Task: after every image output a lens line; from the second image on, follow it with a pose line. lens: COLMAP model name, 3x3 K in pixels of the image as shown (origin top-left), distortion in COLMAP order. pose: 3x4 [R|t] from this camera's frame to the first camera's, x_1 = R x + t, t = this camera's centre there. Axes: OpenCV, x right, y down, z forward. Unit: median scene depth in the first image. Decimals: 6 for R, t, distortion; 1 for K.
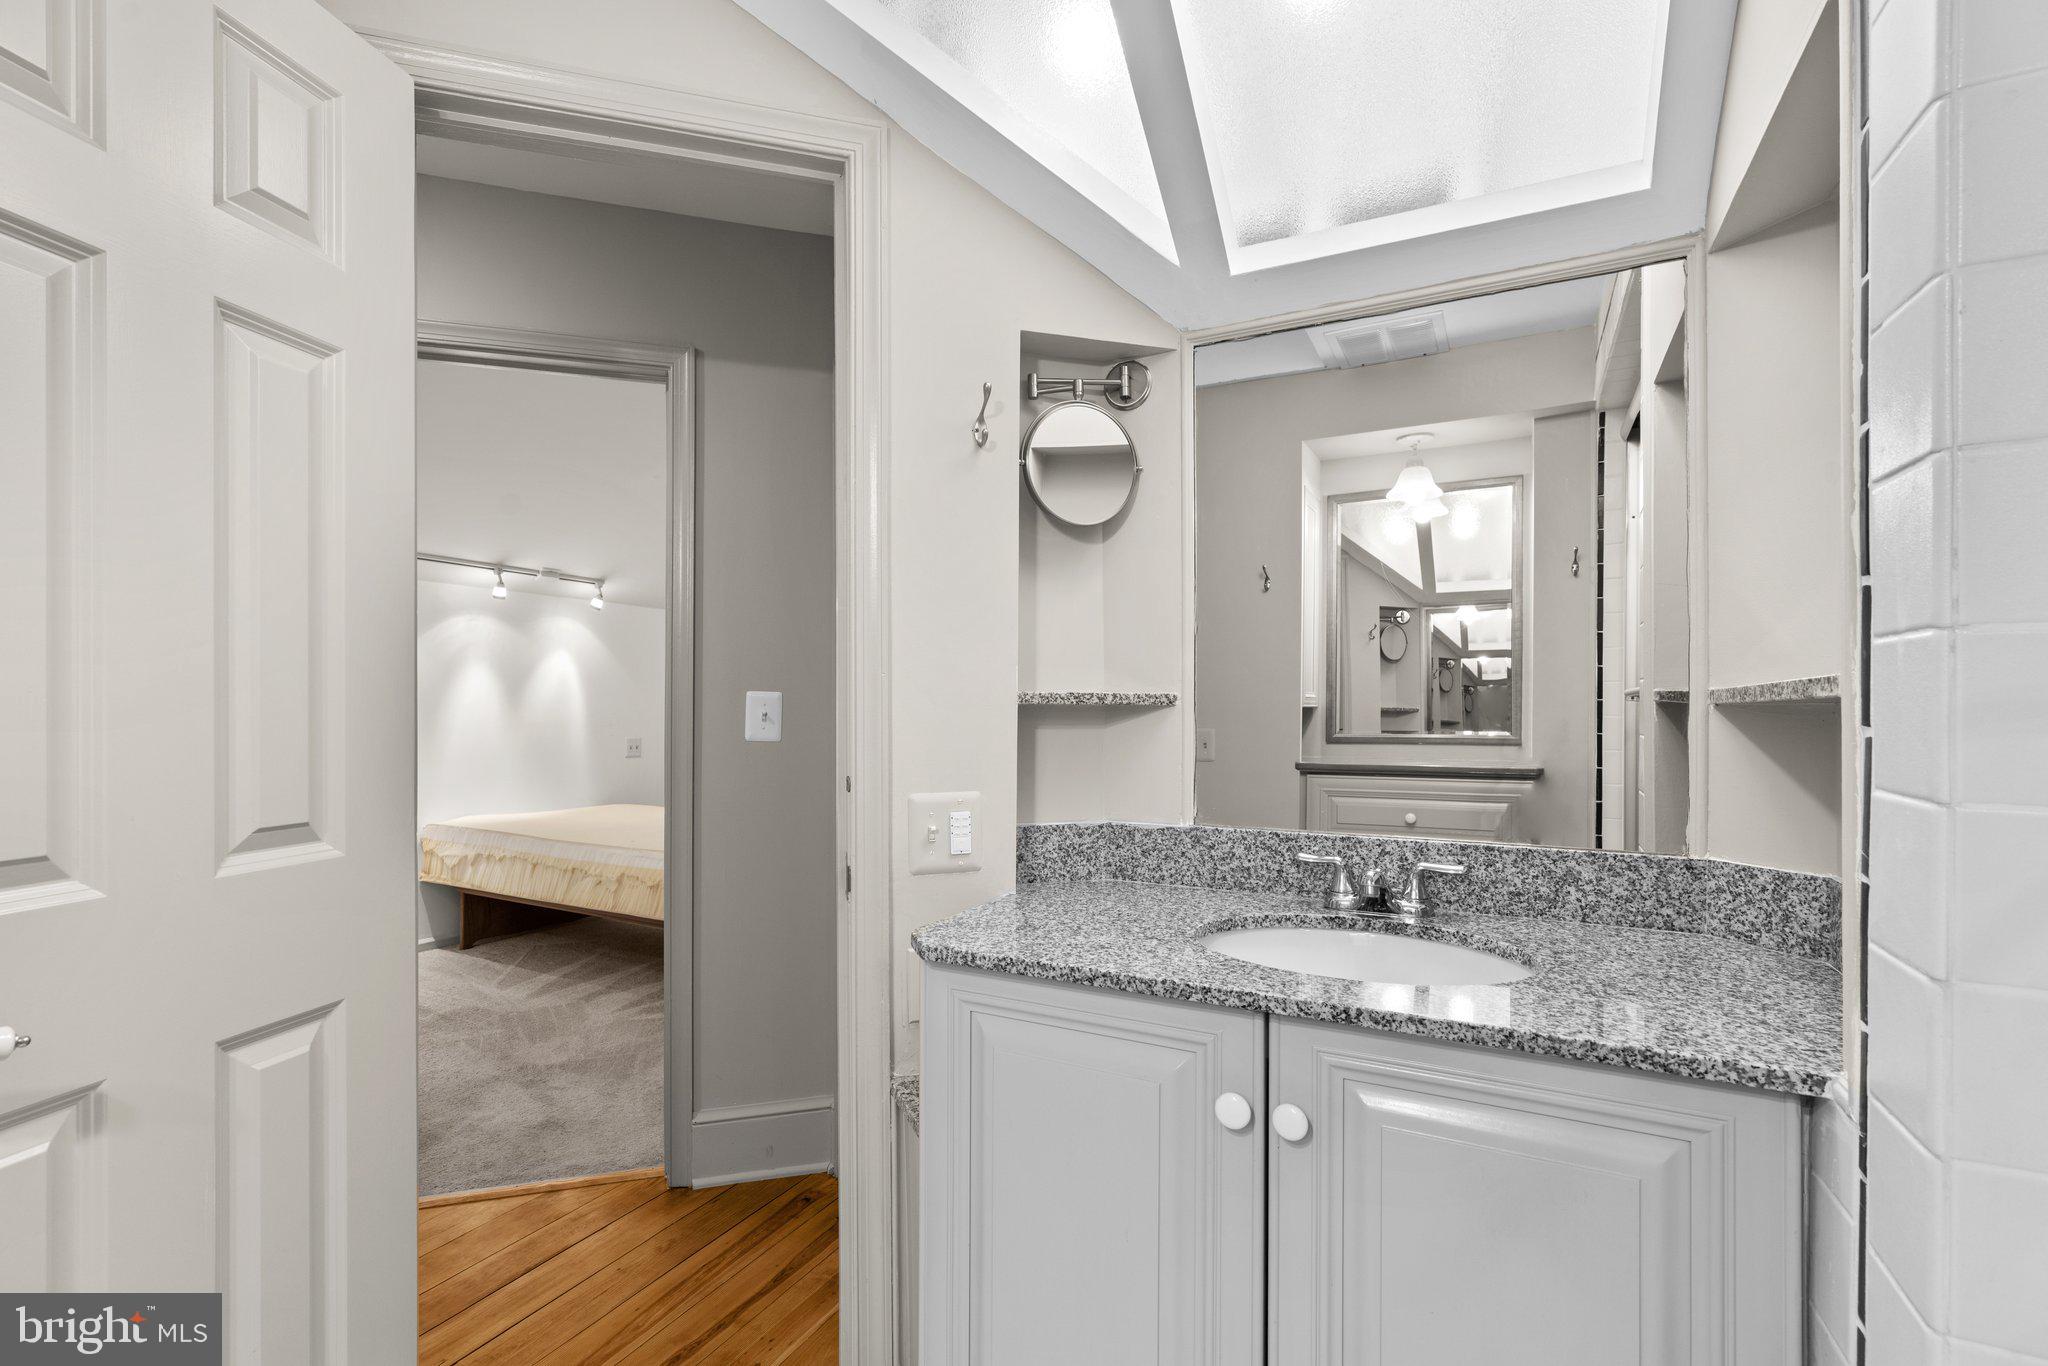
lens RADIAL K [[919.7, 0, 1019.0], [0, 919.7, 697.0], [0, 0, 1]] dist [-0.008946, 0.002722]
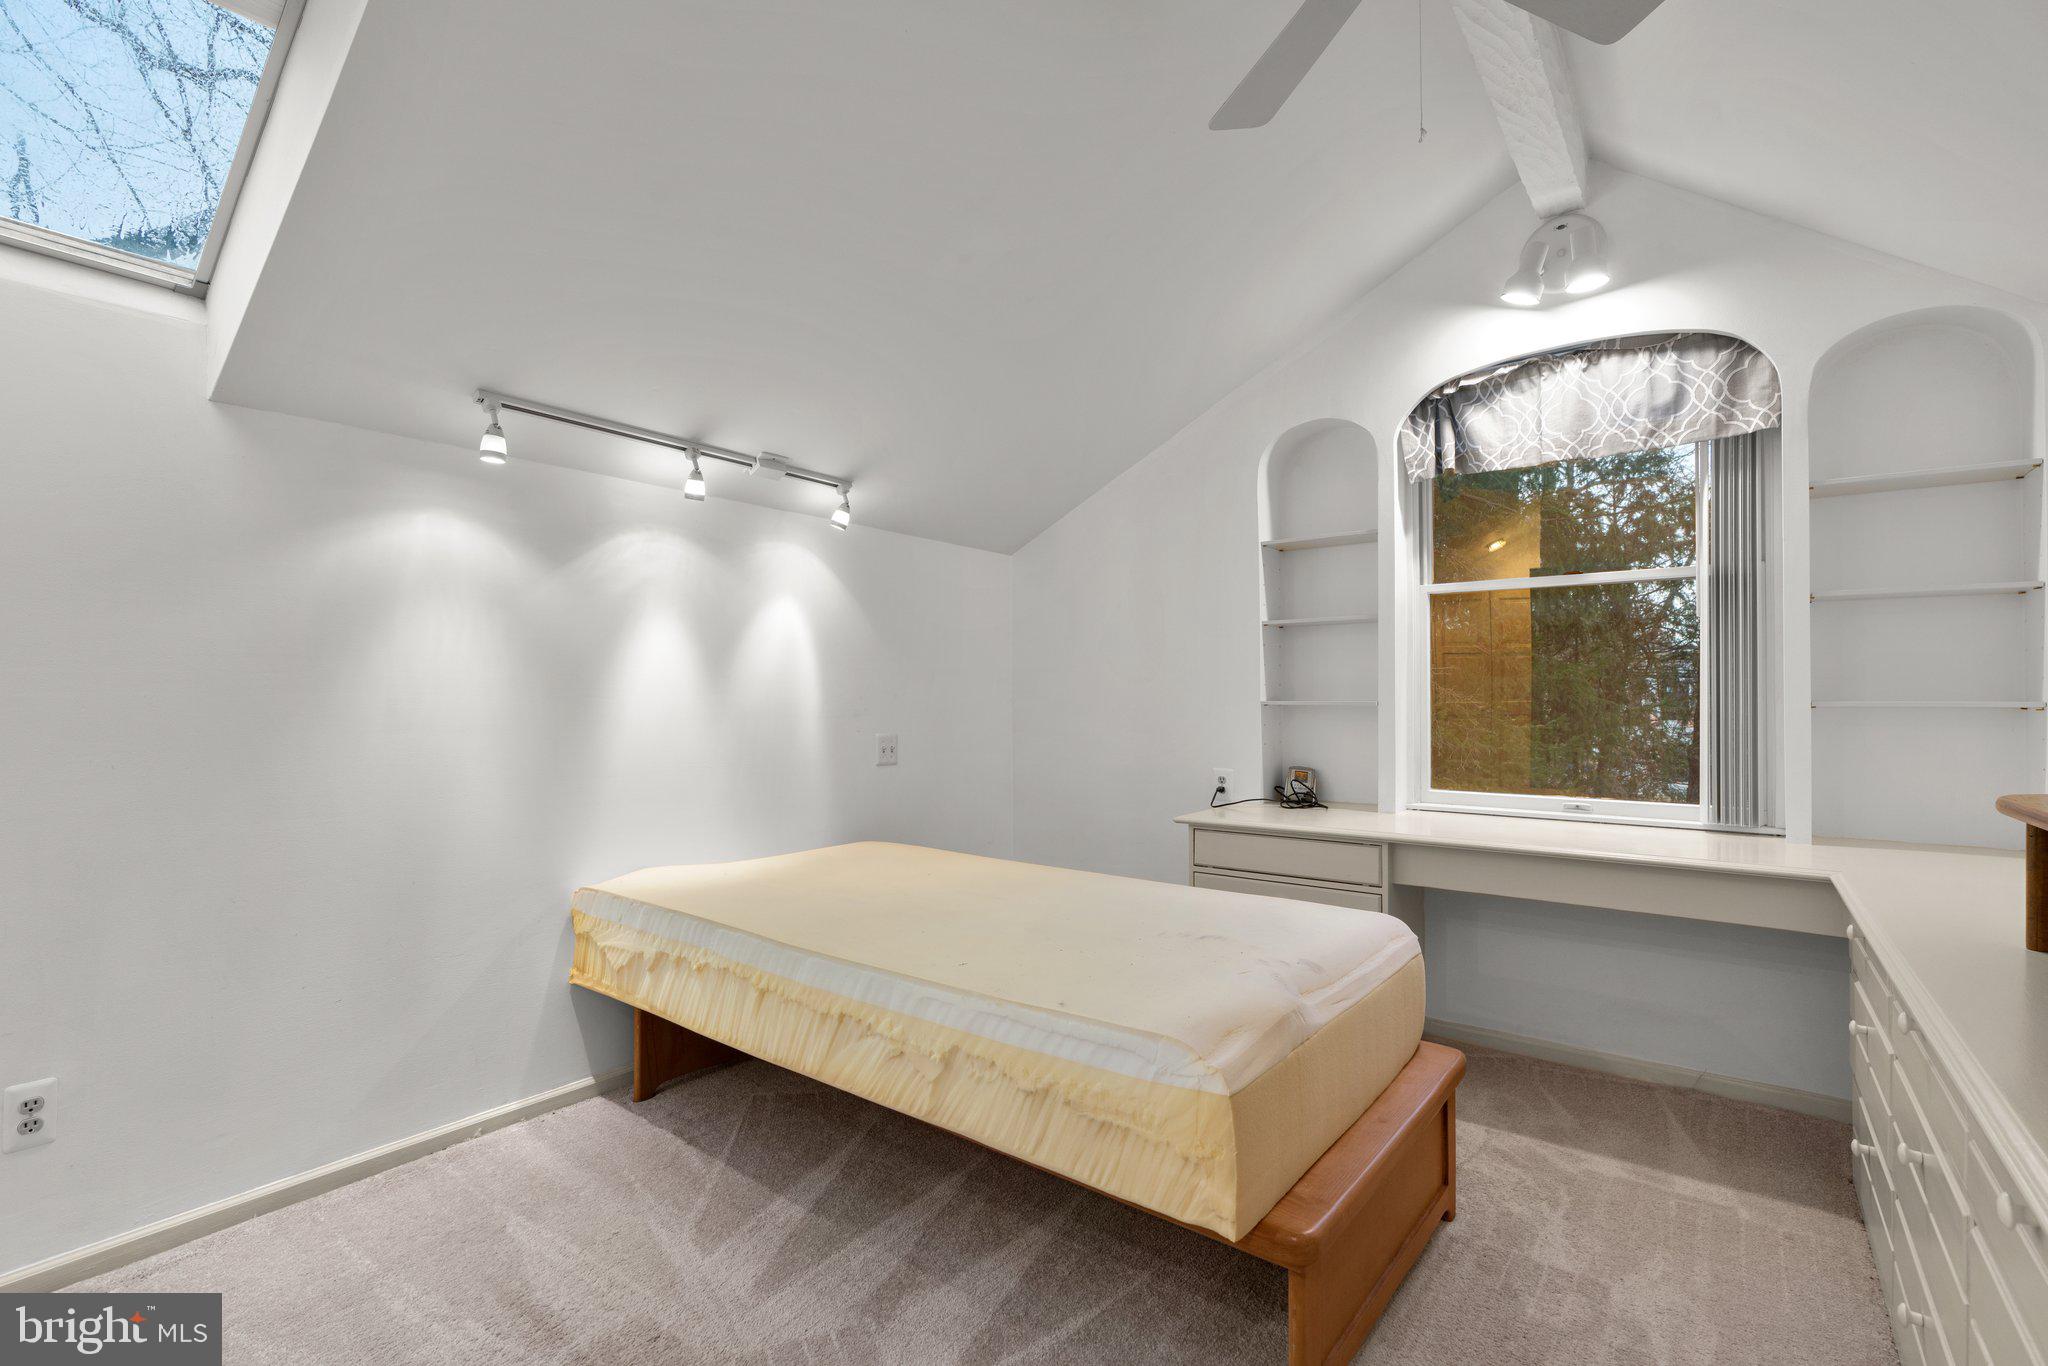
lens RADIAL K [[919.7, 0, 1025.5], [0, 919.7, 688.2], [0, 0, 1]] dist [-0.008946, 0.002722]
pose [[0.985819, -0.004867, -0.167742, -0.273700], [0.004913, 0.999988, -0.000137, 0.015393], [0.167740, -0.000689, 0.985831, 0.480385]]
